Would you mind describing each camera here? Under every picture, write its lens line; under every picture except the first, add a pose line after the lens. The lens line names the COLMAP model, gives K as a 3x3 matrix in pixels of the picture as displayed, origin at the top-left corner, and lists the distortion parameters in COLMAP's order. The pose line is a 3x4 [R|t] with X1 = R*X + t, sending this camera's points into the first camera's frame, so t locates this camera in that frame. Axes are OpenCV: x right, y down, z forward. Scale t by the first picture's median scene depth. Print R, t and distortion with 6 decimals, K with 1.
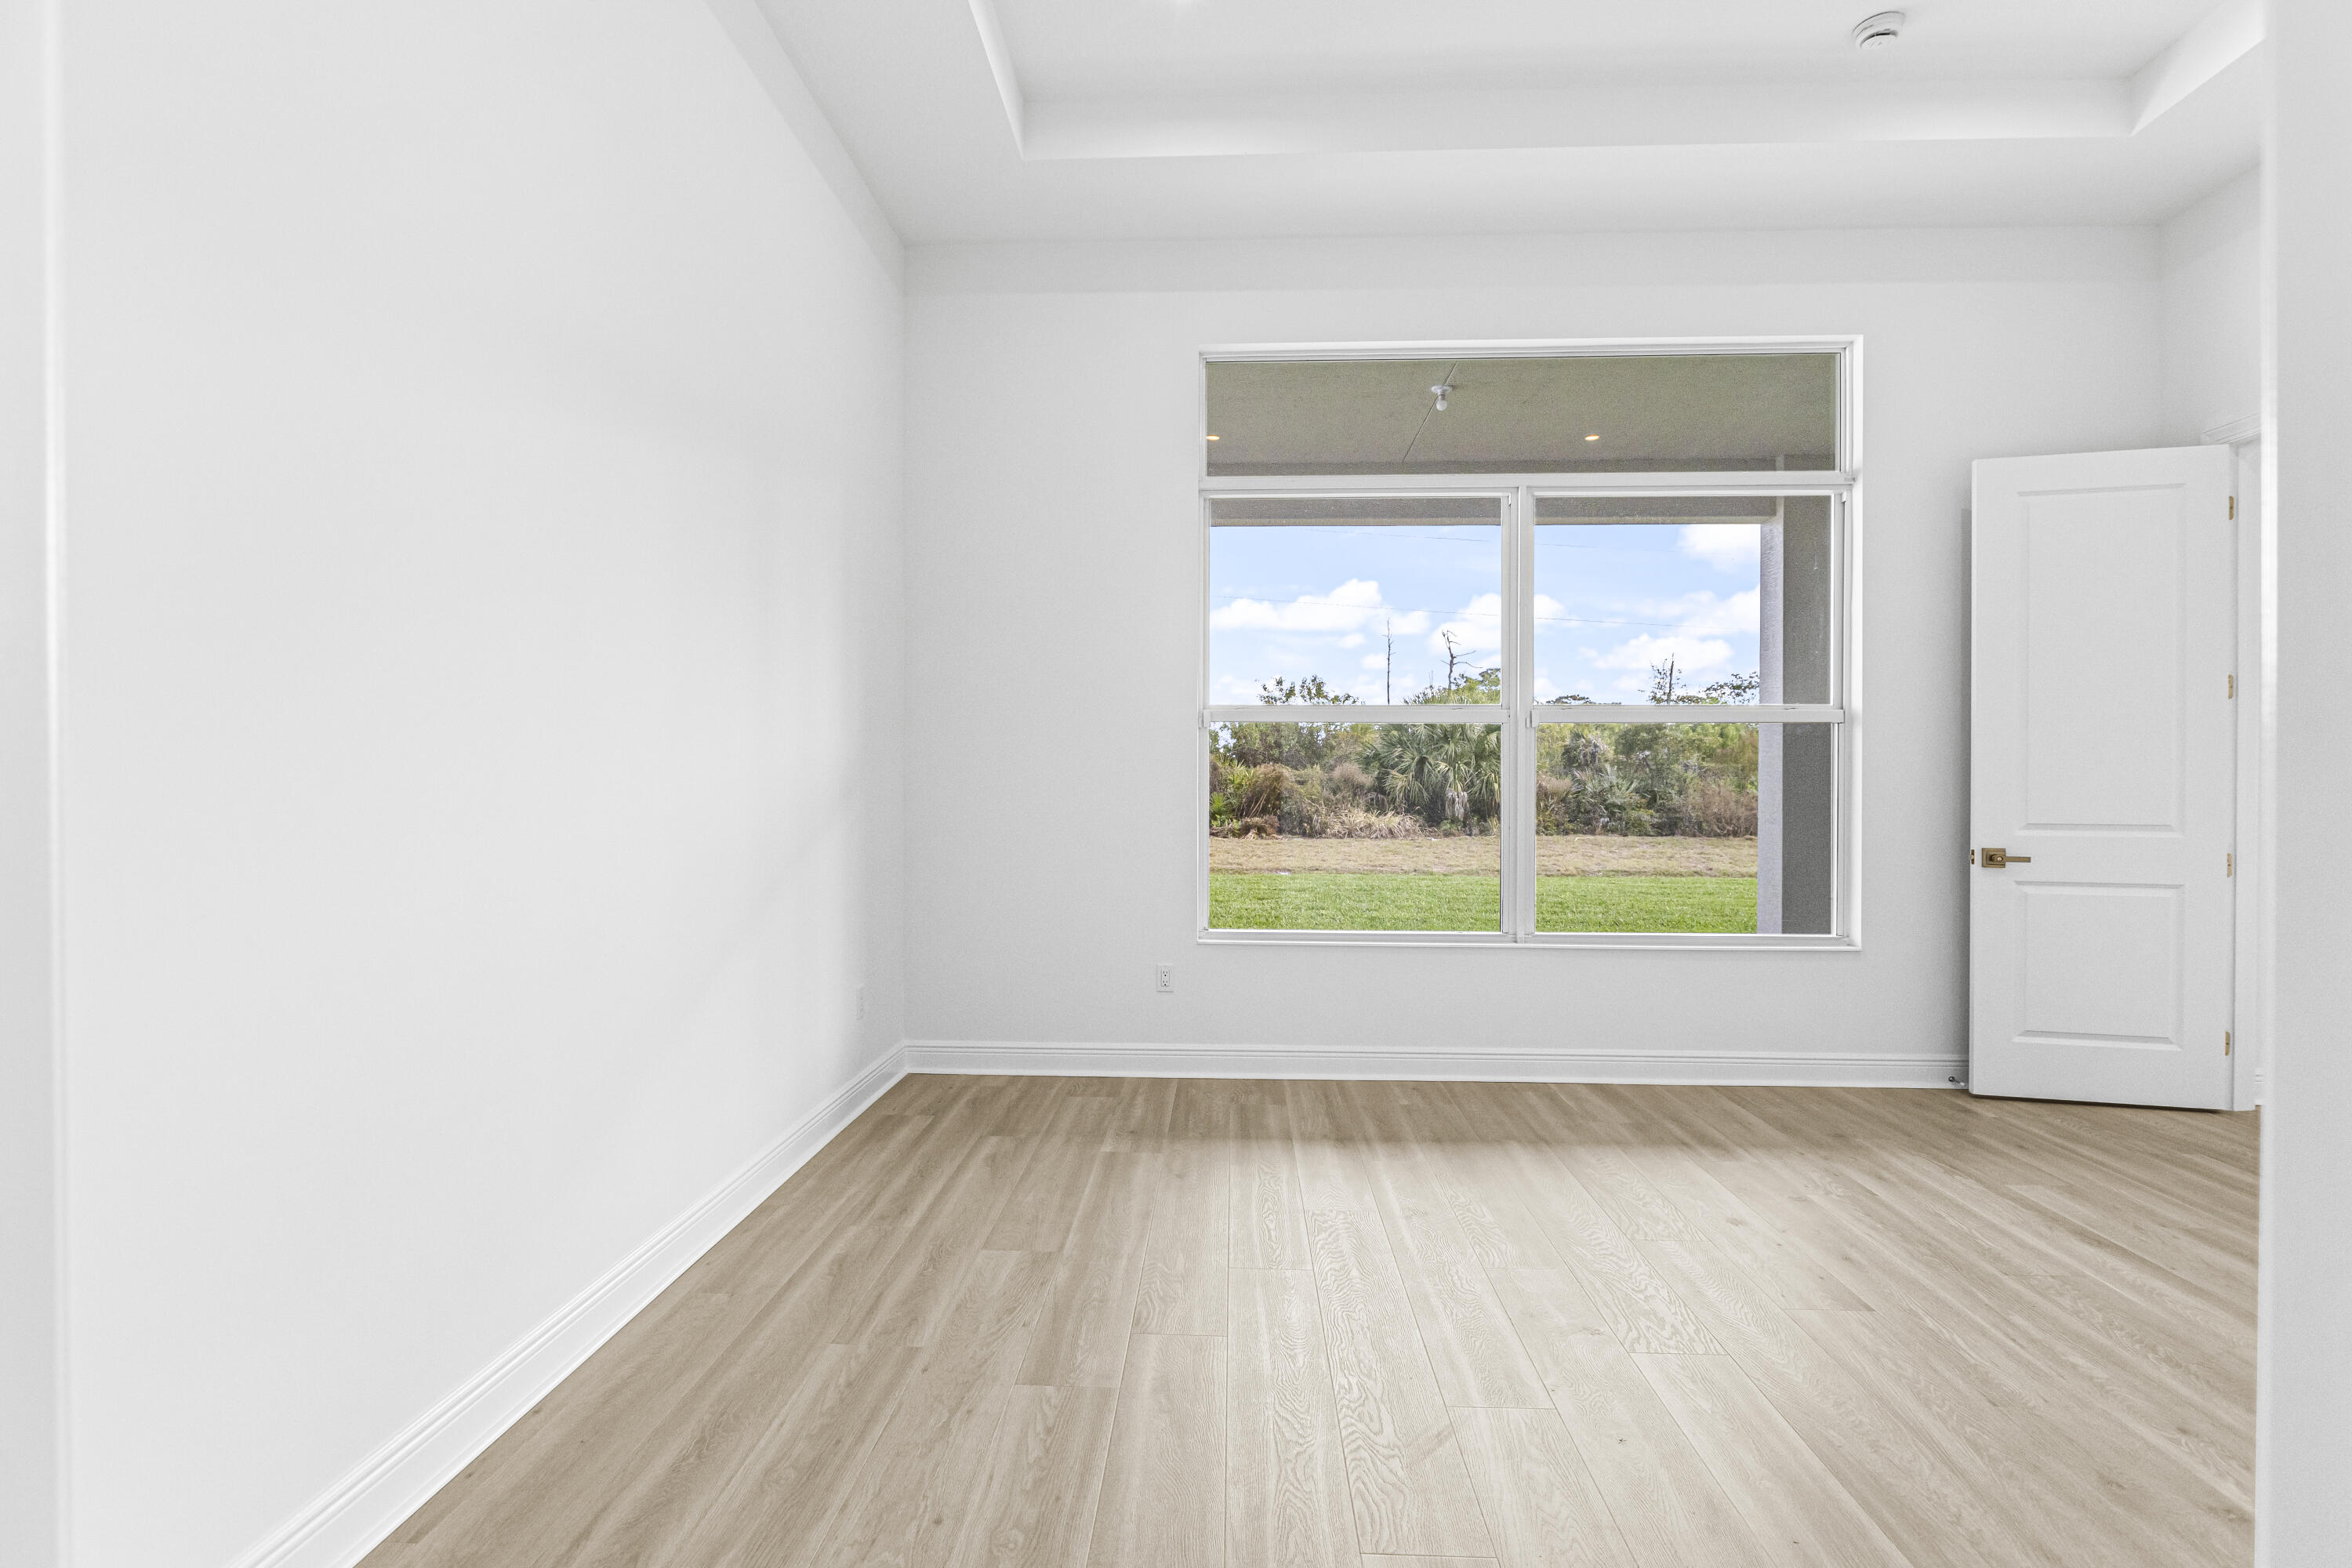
lens RADIAL K [[1098.0, 0, 1183.5], [0, 1098.0, 793.3], [0, 0, 1]] dist [-0.003168, -0.000379]
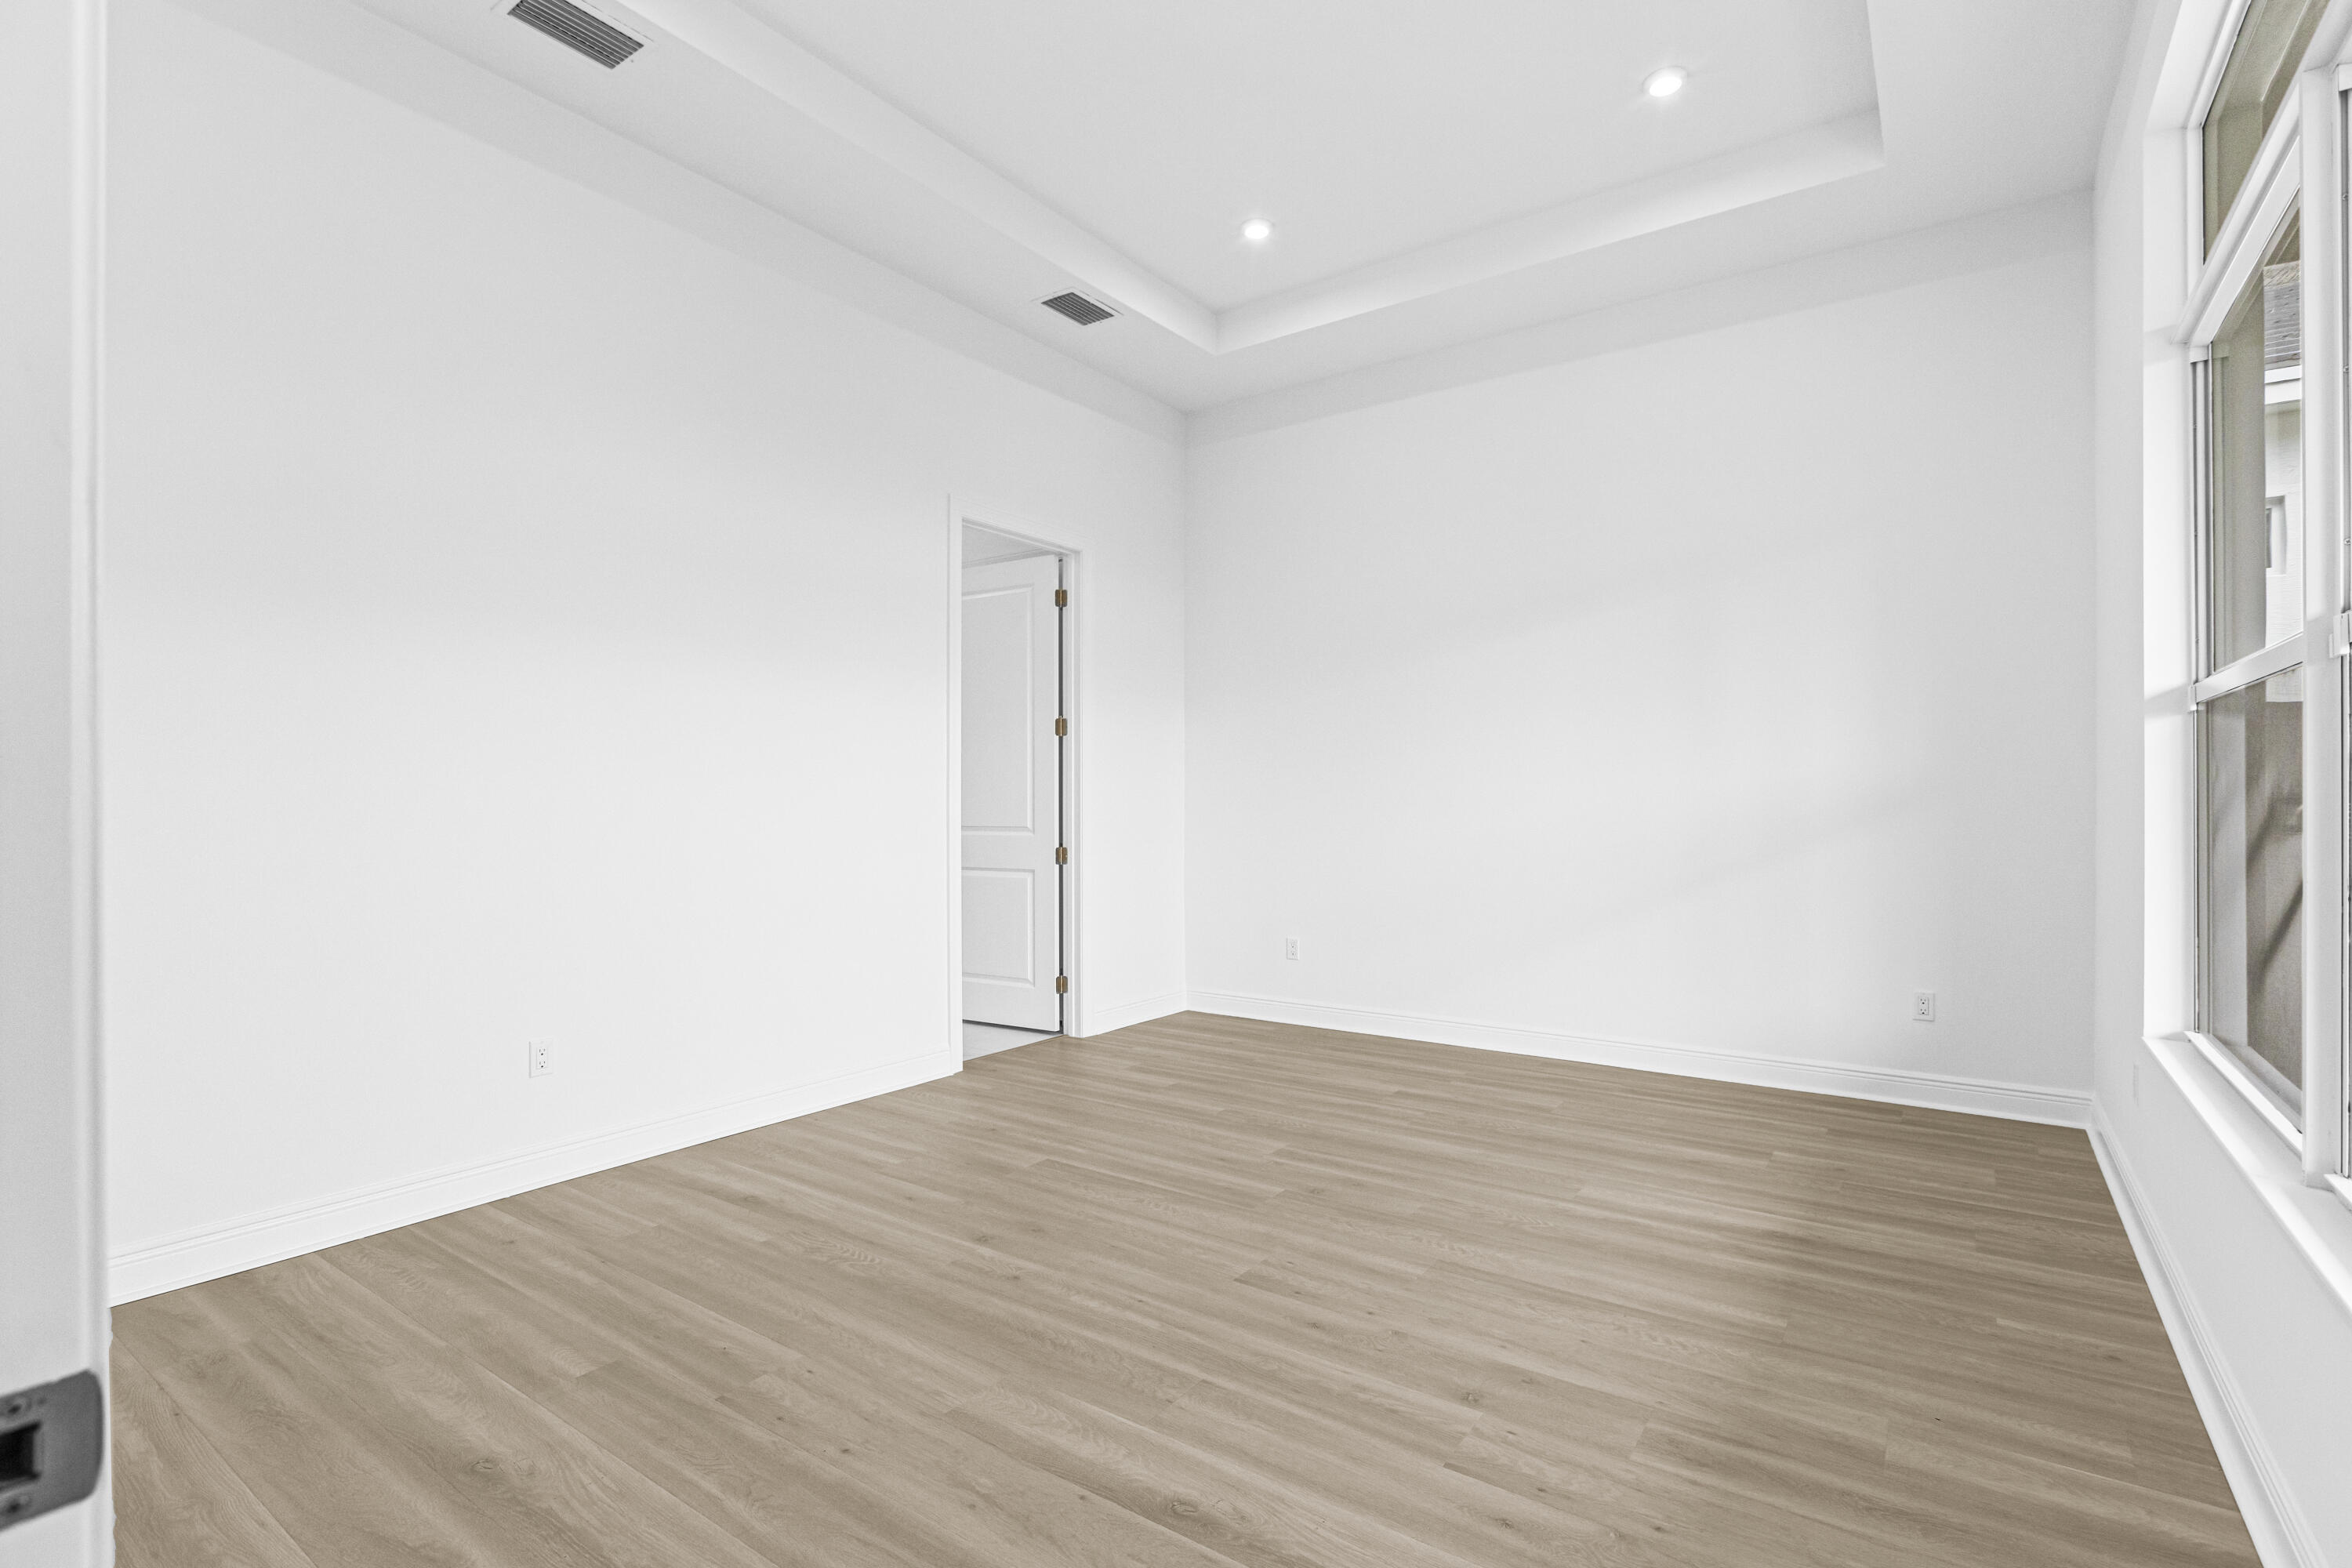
lens RADIAL K [[1098.0, 0, 1183.5], [0, 1098.0, 793.3], [0, 0, 1]] dist [-0.003168, -0.000379]
pose [[-0.541309, -0.006684, -0.840797, 1.363049], [-0.010180, 0.999947, -0.001395, -0.010727], [0.840762, 0.007804, -0.541349, 1.333594]]
